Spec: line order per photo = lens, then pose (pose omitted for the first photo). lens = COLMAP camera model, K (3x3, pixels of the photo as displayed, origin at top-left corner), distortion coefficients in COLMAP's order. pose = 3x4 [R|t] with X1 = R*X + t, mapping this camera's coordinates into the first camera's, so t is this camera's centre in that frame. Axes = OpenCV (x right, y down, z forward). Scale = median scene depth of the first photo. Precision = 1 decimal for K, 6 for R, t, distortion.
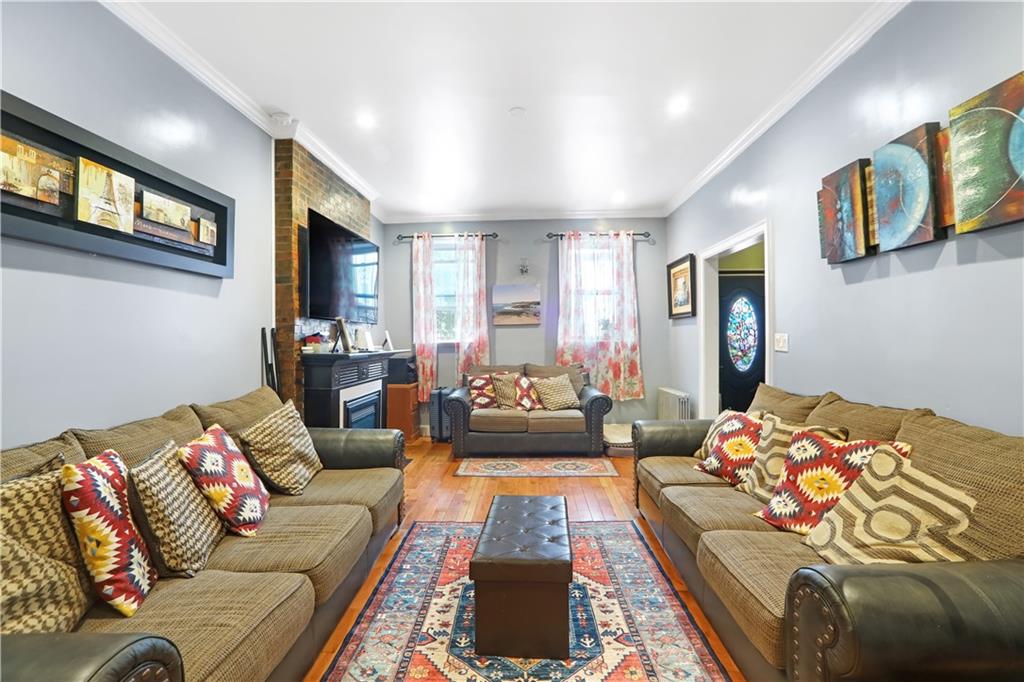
lens RADIAL K [[459.6, 0, 522.9], [0, 459.6, 339.2], [0, 0, 1]] dist [-0.033767, 0.003691]
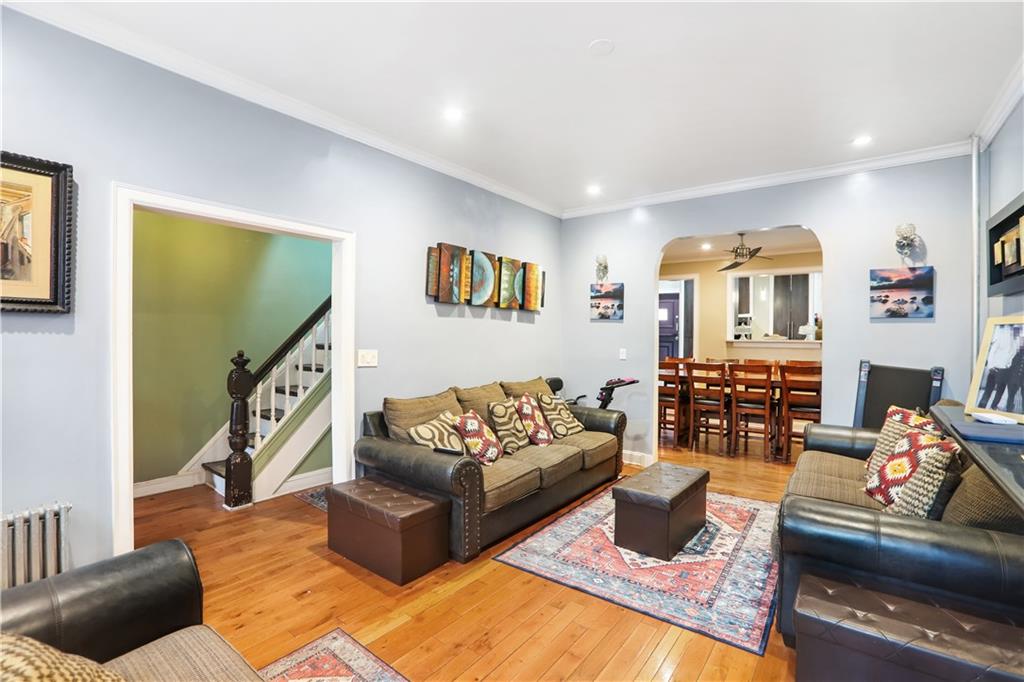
lens RADIAL K [[459.6, 0, 527.5], [0, 459.6, 337.5], [0, 0, 1]] dist [-0.033767, 0.003691]
pose [[-0.821688, 0.010809, 0.569835, -0.370990], [0.003861, 0.999903, -0.013399, -0.025762], [-0.569924, -0.008810, -0.821650, 1.907584]]
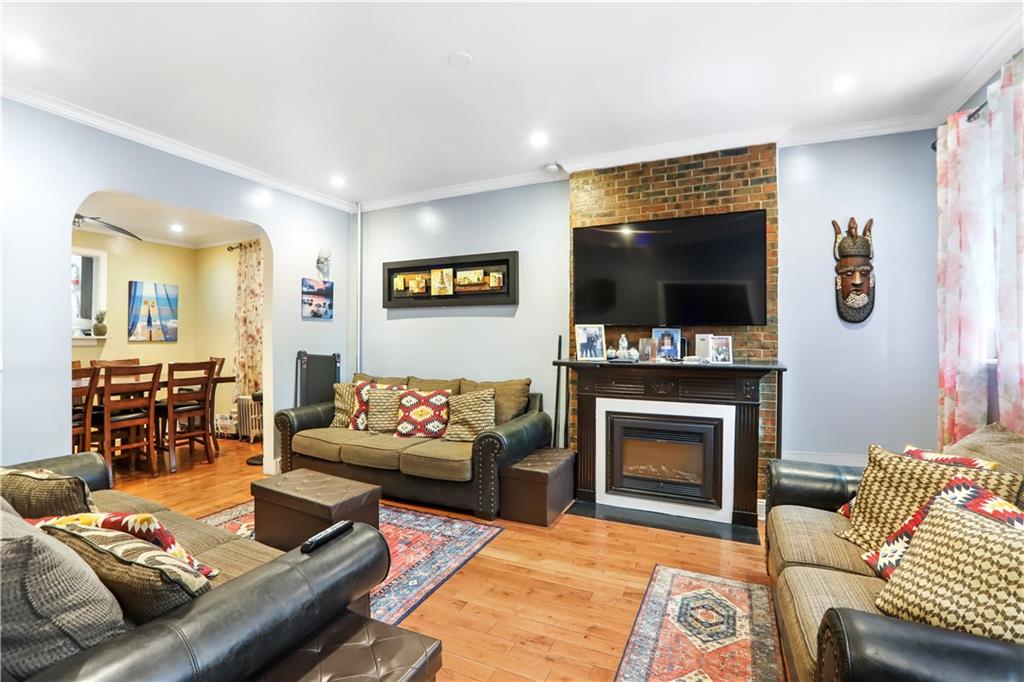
lens RADIAL K [[459.6, 0, 512.3], [0, 459.6, 334.6], [0, 0, 1]] dist [-0.033767, 0.003691]
pose [[-0.414185, 0.026395, -0.909810, 0.772761], [0.005907, 0.999636, 0.026312, -0.072144], [0.910174, 0.005524, -0.414190, 1.632531]]
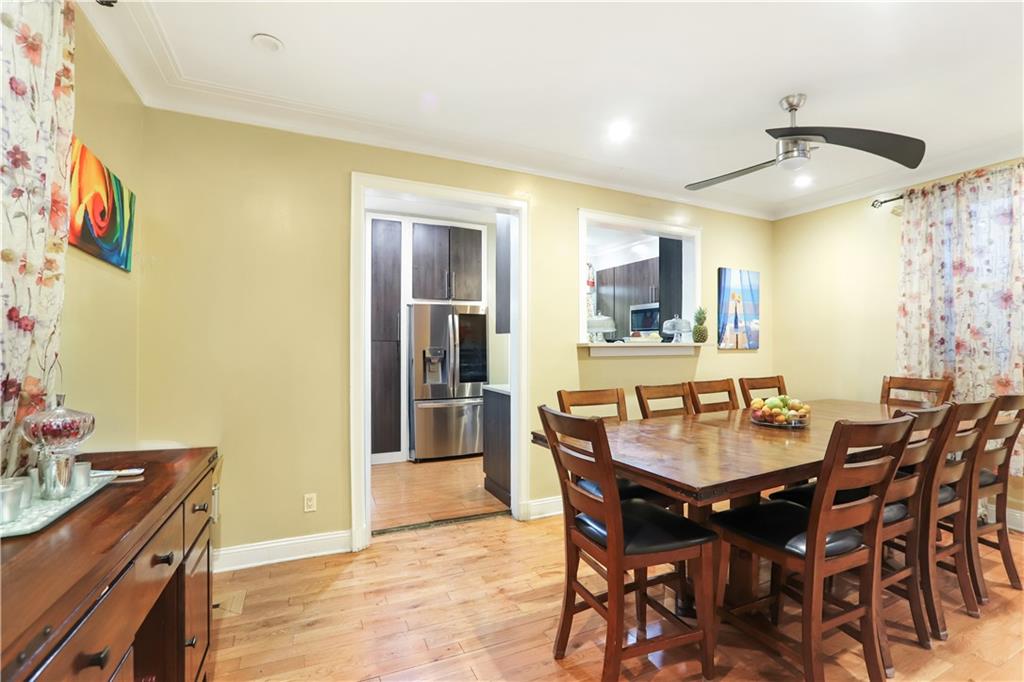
lens RADIAL K [[459.6, 0, 510.1], [0, 459.6, 341.0], [0, 0, 1]] dist [-0.033767, 0.003691]
pose [[-0.892330, 0.025153, -0.450683, 0.954151], [0.021801, 0.999683, 0.012628, -0.060555], [0.450858, 0.001443, -0.892595, 0.203739]]
